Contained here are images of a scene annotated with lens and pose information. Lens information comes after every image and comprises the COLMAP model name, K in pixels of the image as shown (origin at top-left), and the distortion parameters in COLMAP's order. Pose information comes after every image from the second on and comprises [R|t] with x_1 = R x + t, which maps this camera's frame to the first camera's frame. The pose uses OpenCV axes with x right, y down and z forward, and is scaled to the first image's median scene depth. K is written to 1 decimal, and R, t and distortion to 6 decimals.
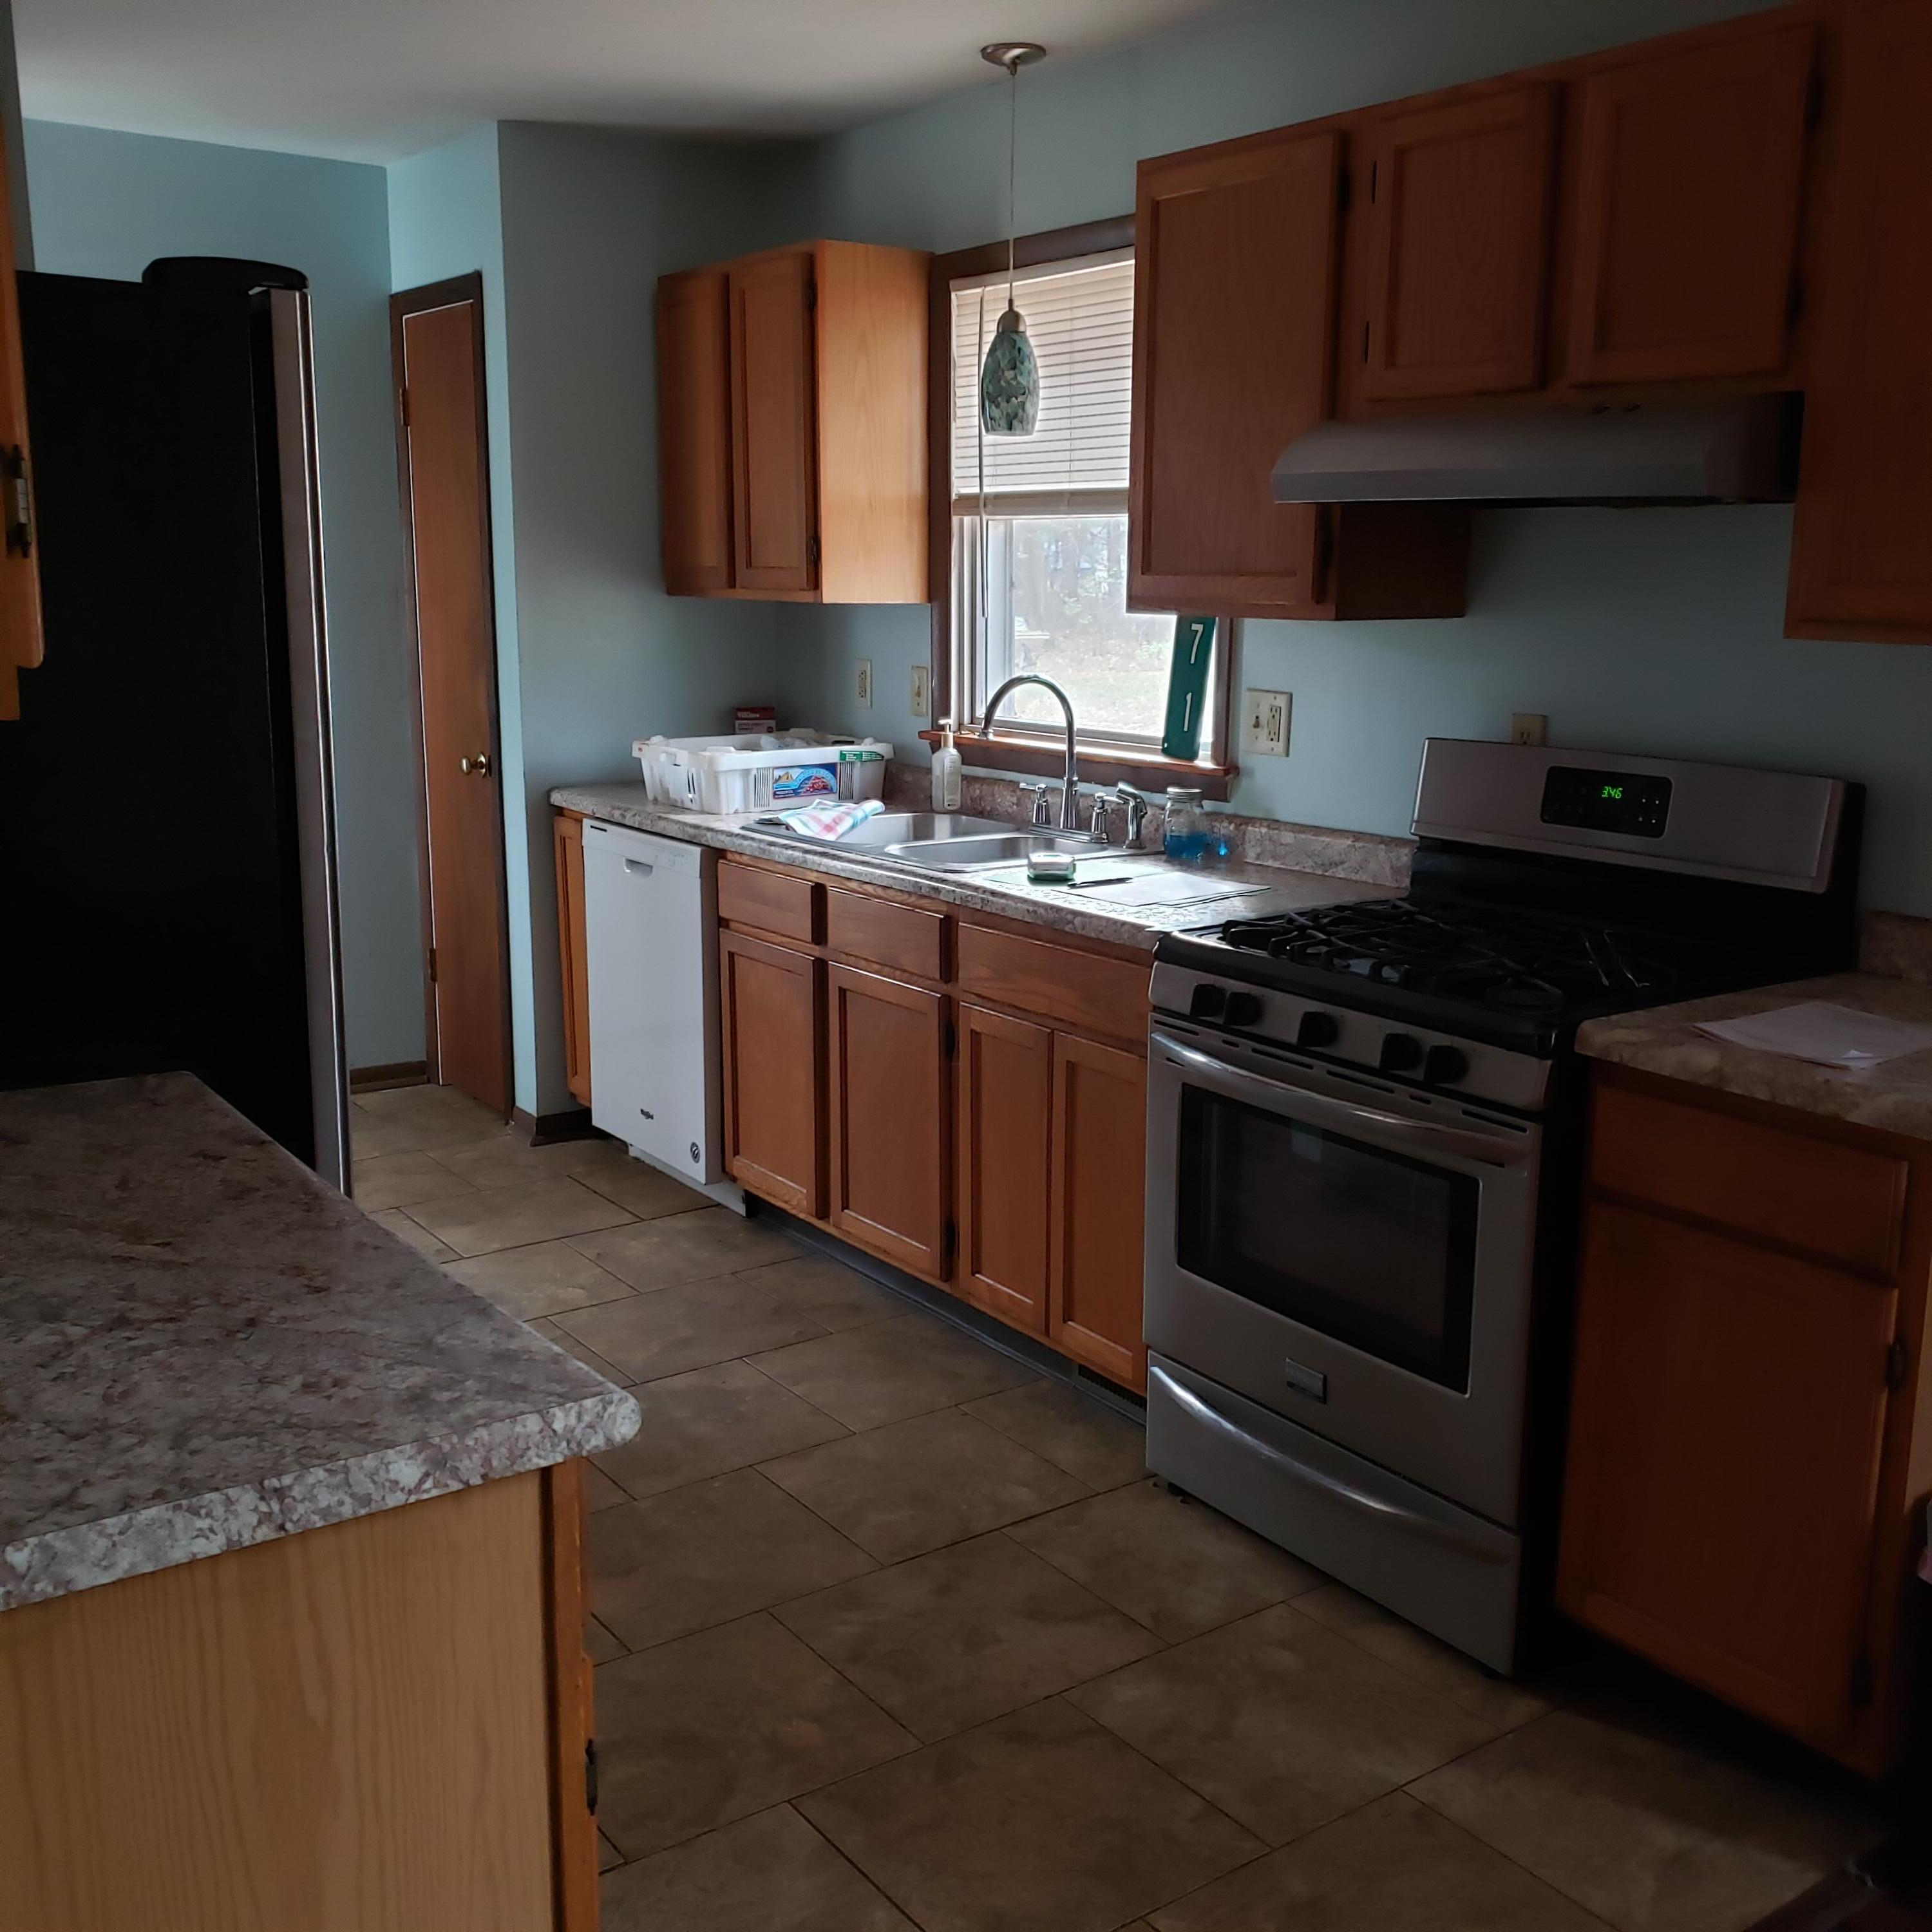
lens RADIAL K [[1997.1, 0, 966.2], [0, 1997.1, 968.2], [0, 0, 1]] dist [0.183596, -0.488029]
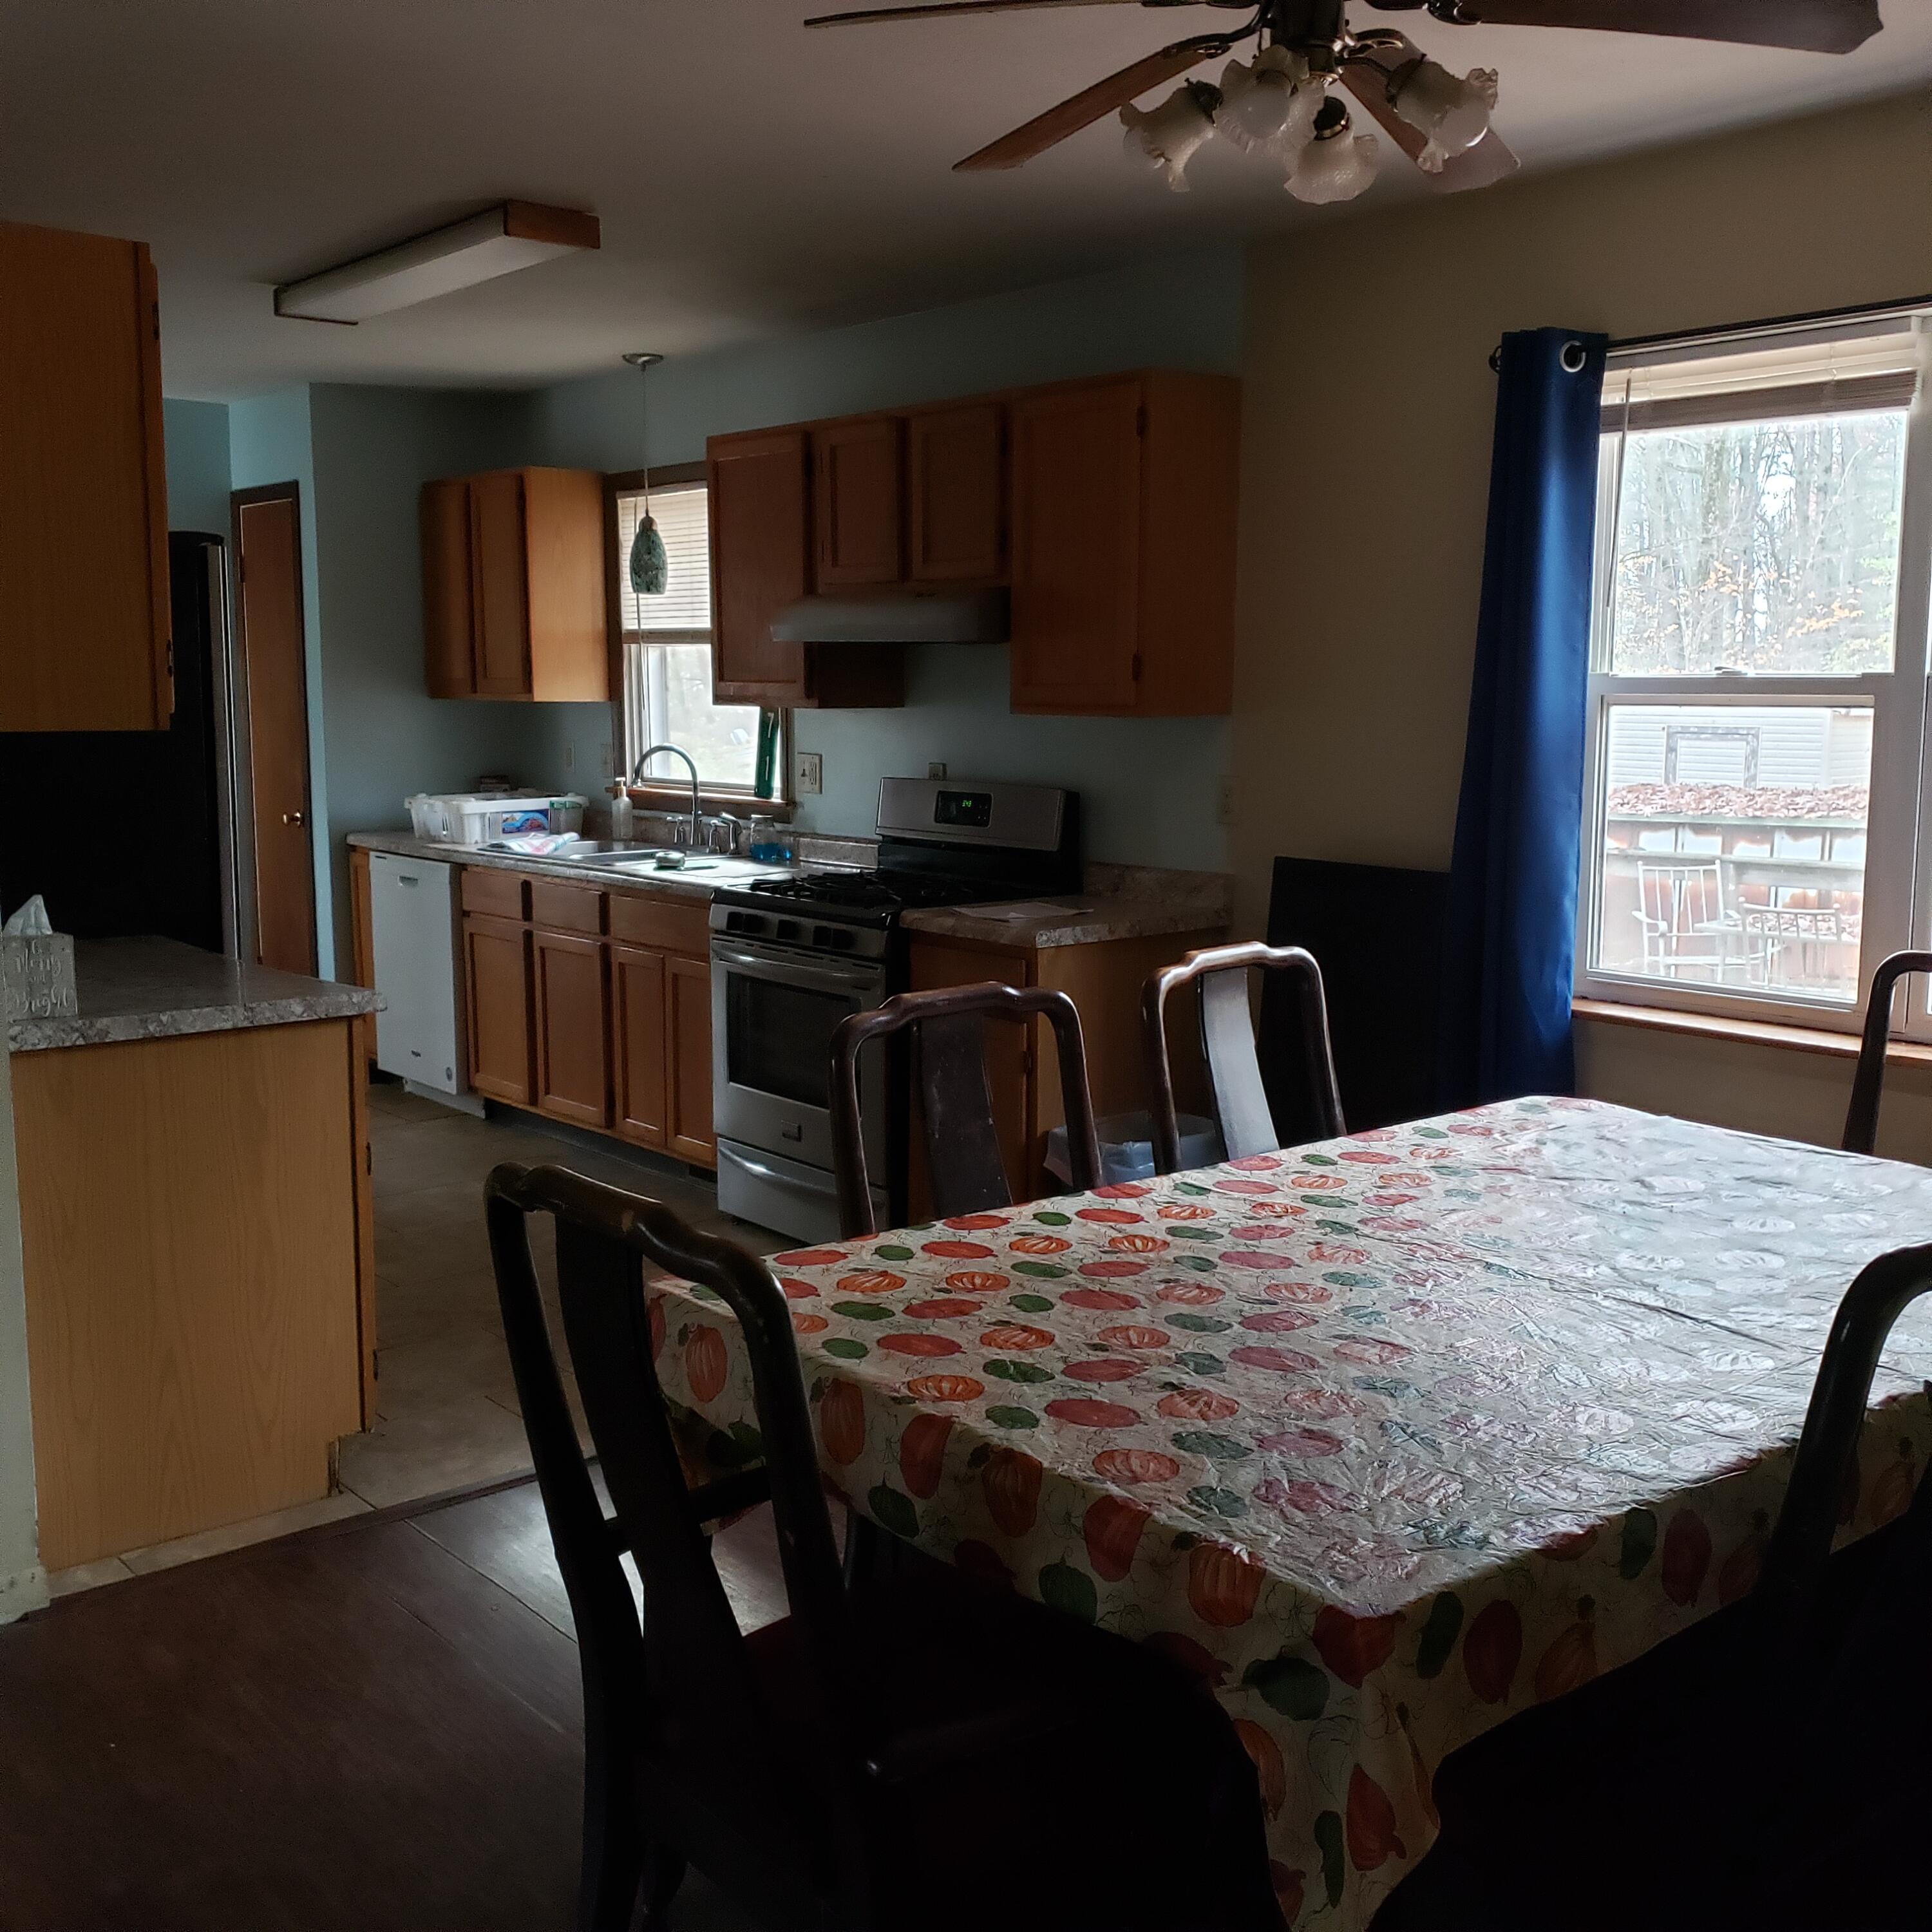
lens RADIAL K [[2050.2, 0, 963.3], [0, 2050.2, 945.5], [0, 0, 1]] dist [0.191423, -0.719478]
pose [[0.996006, -0.019087, 0.087222, 0.118837], [0.024886, 0.997516, -0.065895, 0.118043], [-0.085747, 0.067802, 0.994007, -0.589614]]
